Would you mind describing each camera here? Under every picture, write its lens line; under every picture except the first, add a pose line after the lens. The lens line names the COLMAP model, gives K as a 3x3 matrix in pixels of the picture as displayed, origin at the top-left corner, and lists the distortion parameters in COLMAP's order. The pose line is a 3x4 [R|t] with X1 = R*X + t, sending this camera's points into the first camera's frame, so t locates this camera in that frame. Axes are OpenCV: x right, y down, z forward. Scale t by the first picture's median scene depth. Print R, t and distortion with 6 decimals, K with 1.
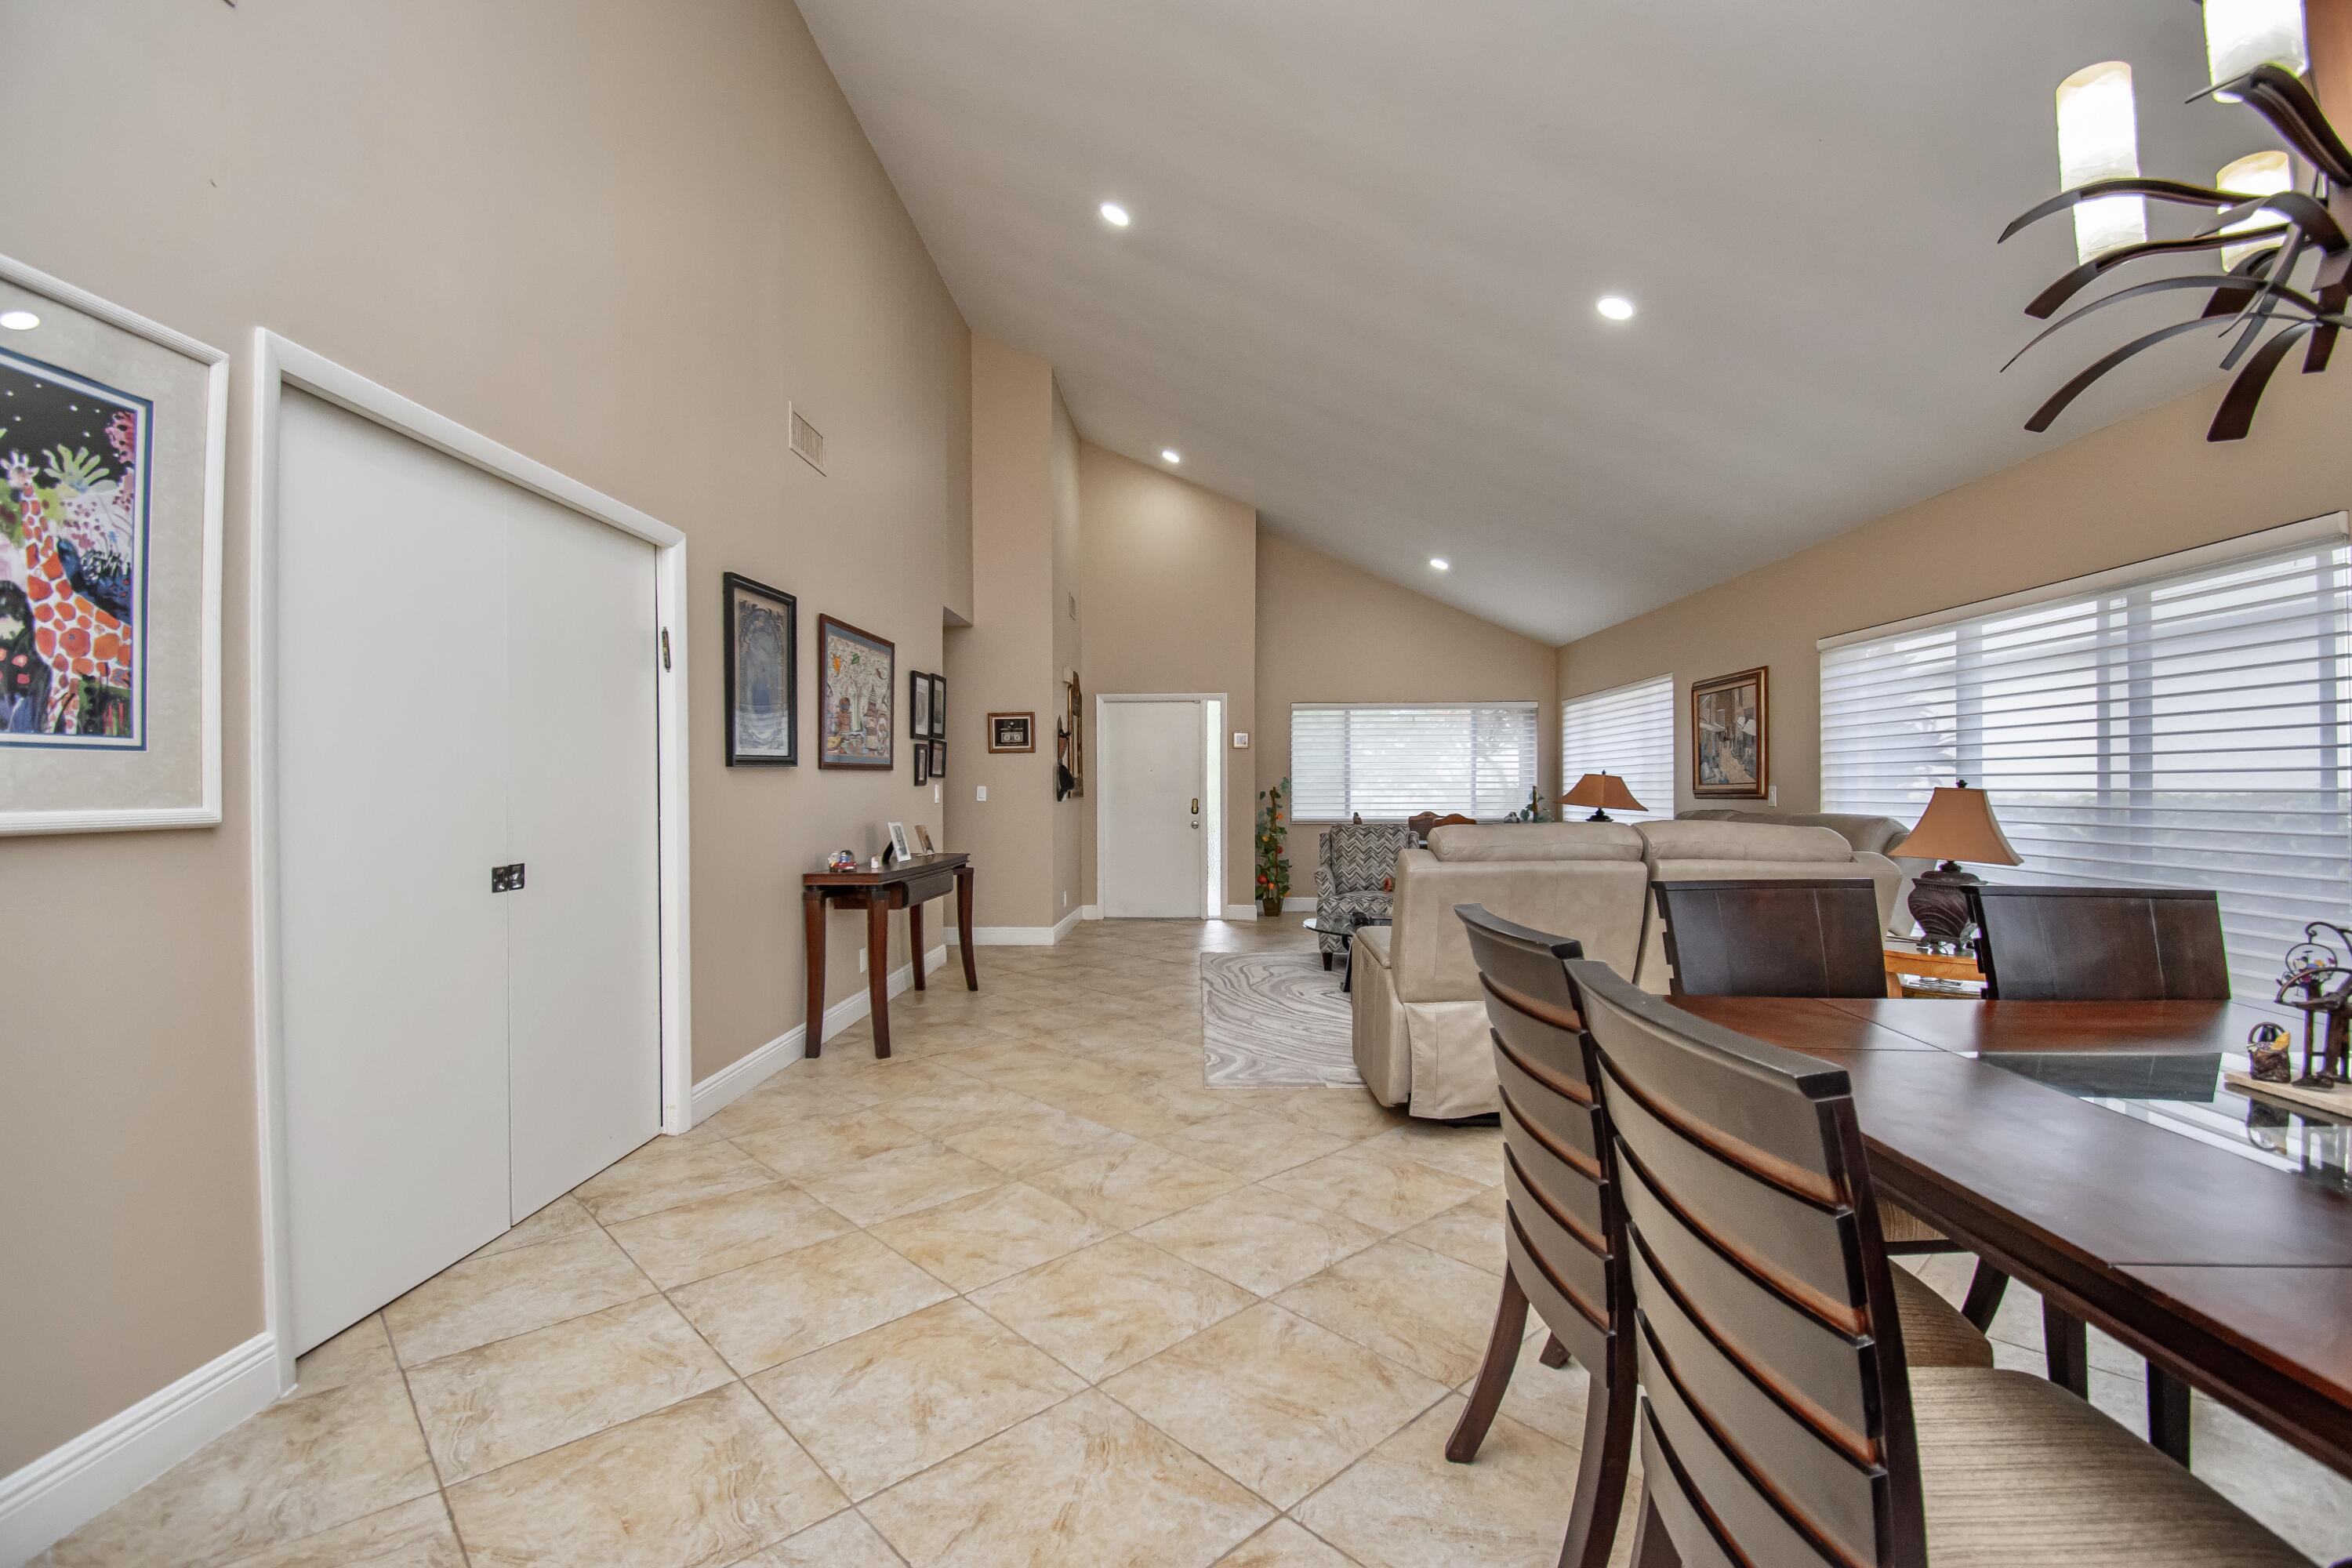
lens RADIAL K [[1040.5, 0, 1186.7], [0, 1040.5, 790.5], [0, 0, 1]] dist [0.003168, -0.000286]
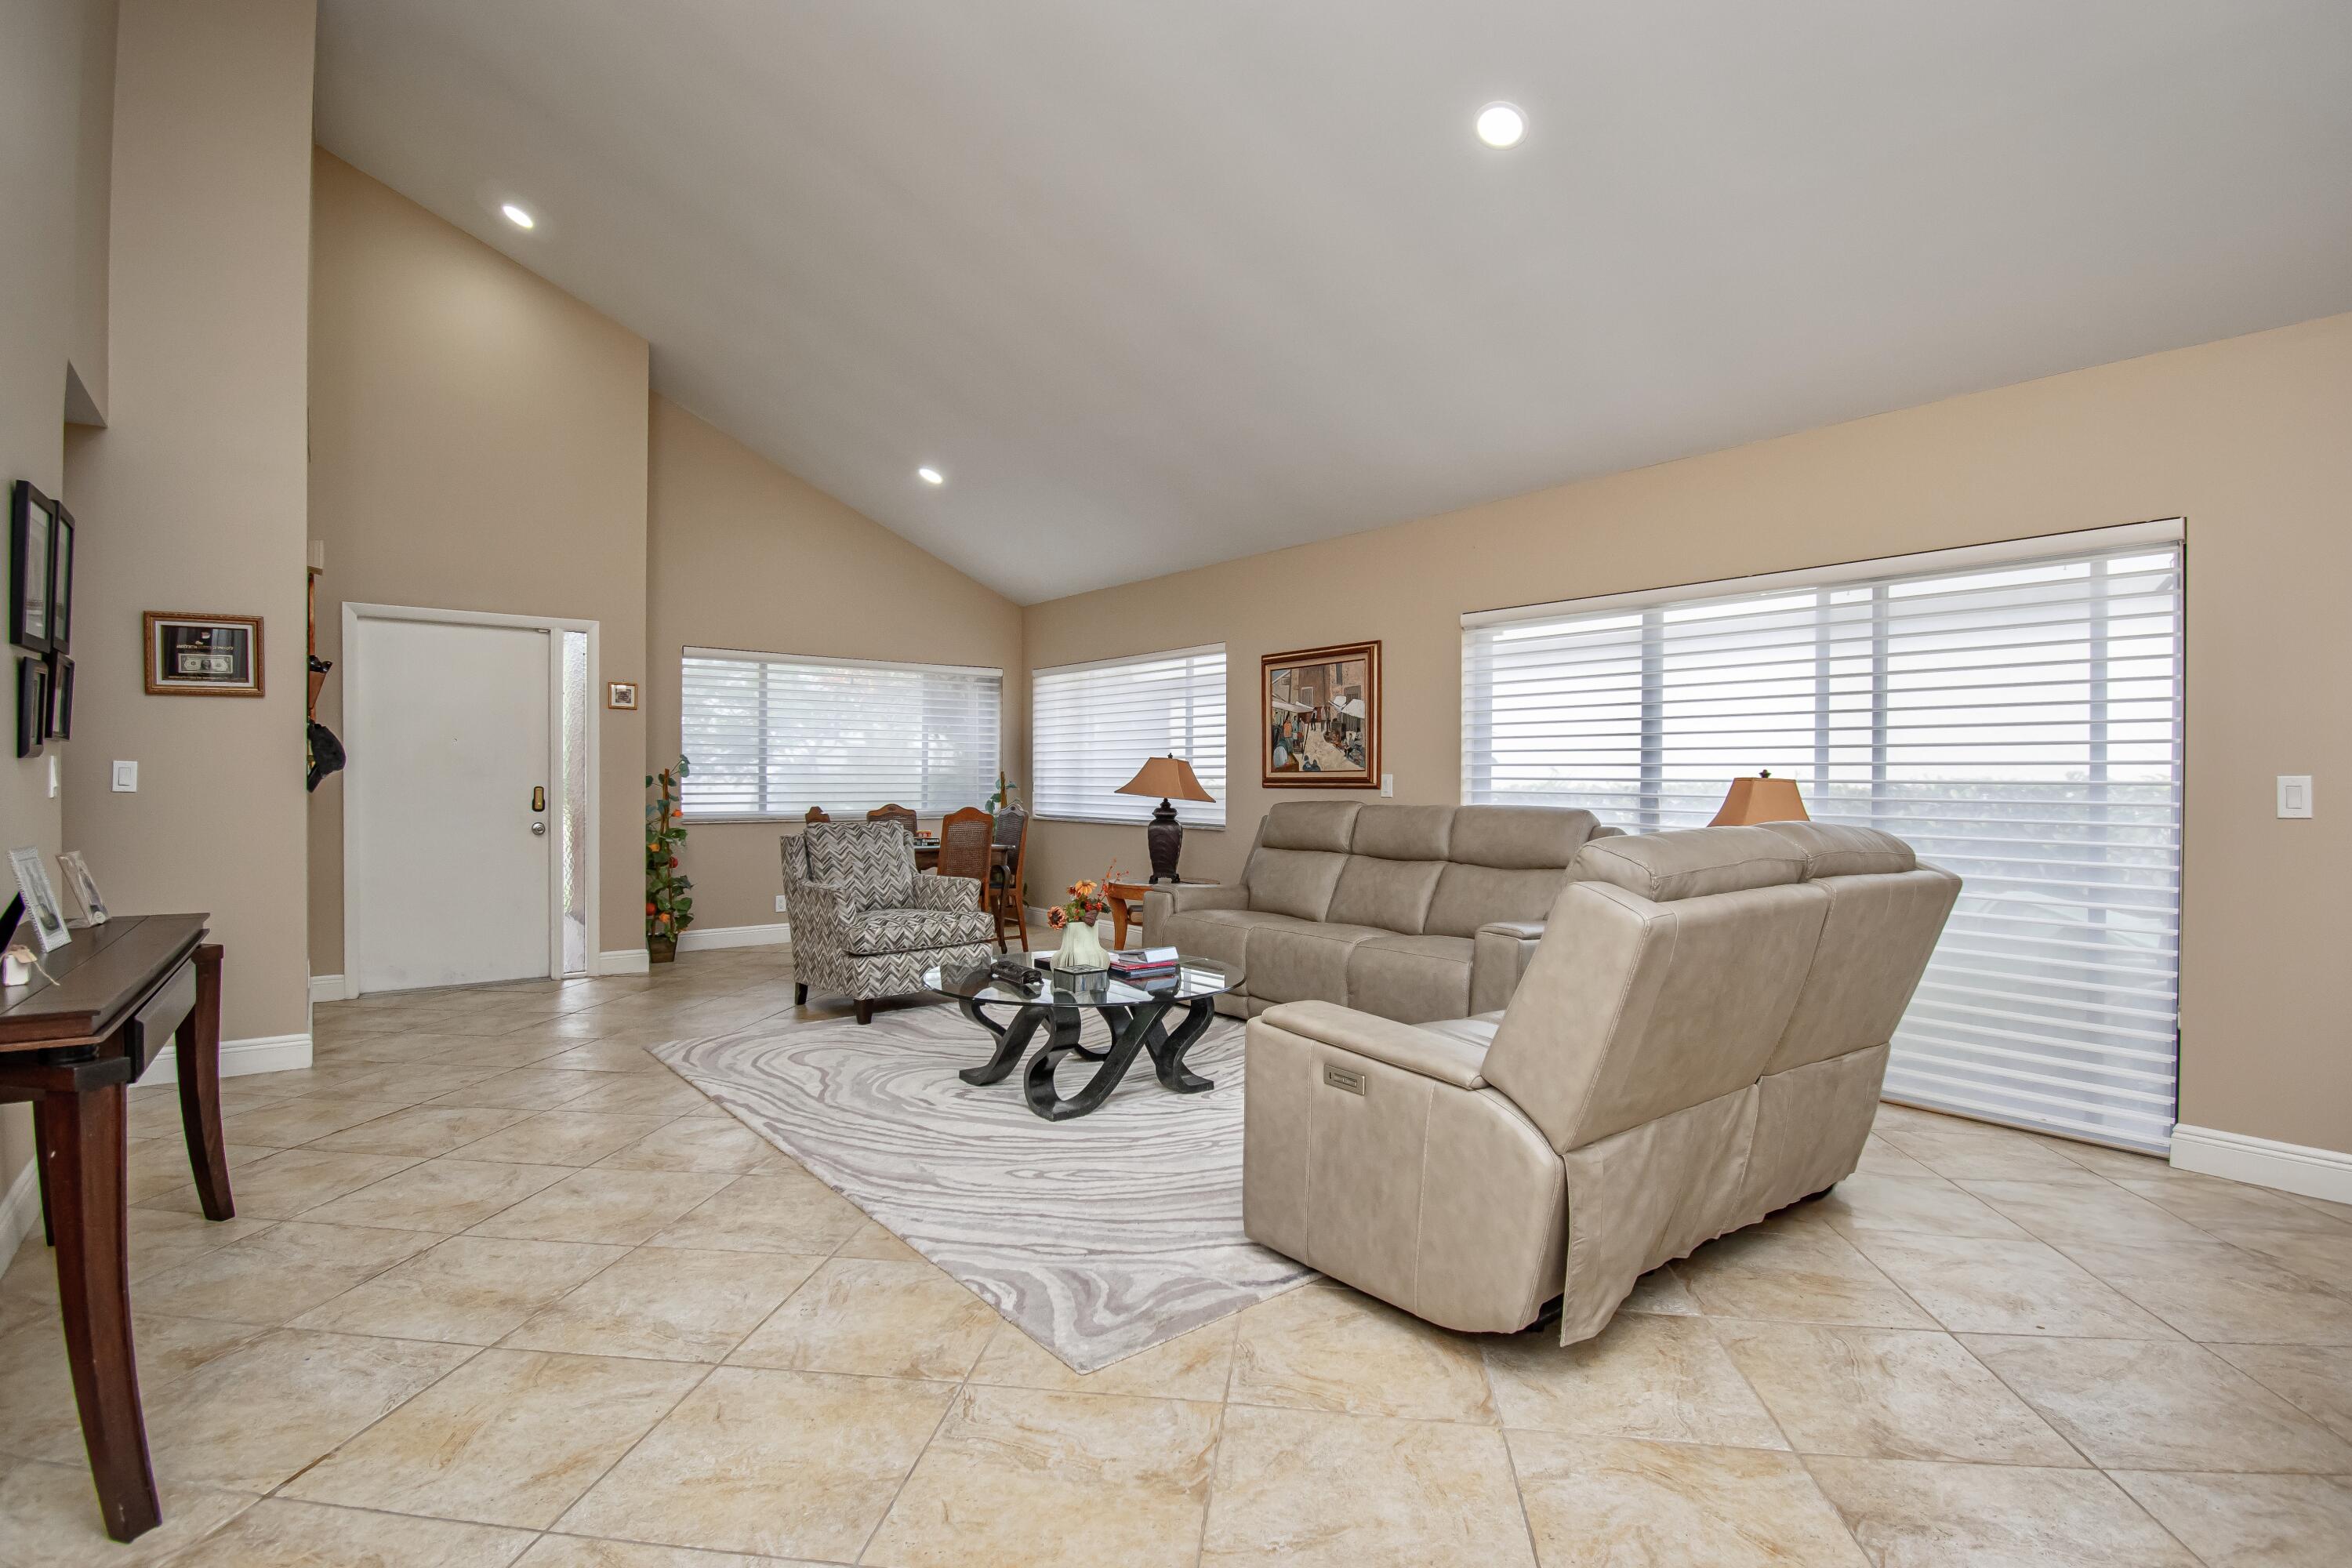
lens RADIAL K [[1111.5, 0, 1186.4], [0, 1111.5, 791.4], [0, 0, 1]] dist [0.014934, -0.027353]
pose [[0.771229, -0.001324, 0.636556, -0.175523], [-0.007213, 0.999915, 0.010818, 0.001487], [-0.636517, -0.012935, 0.771154, 0.352343]]
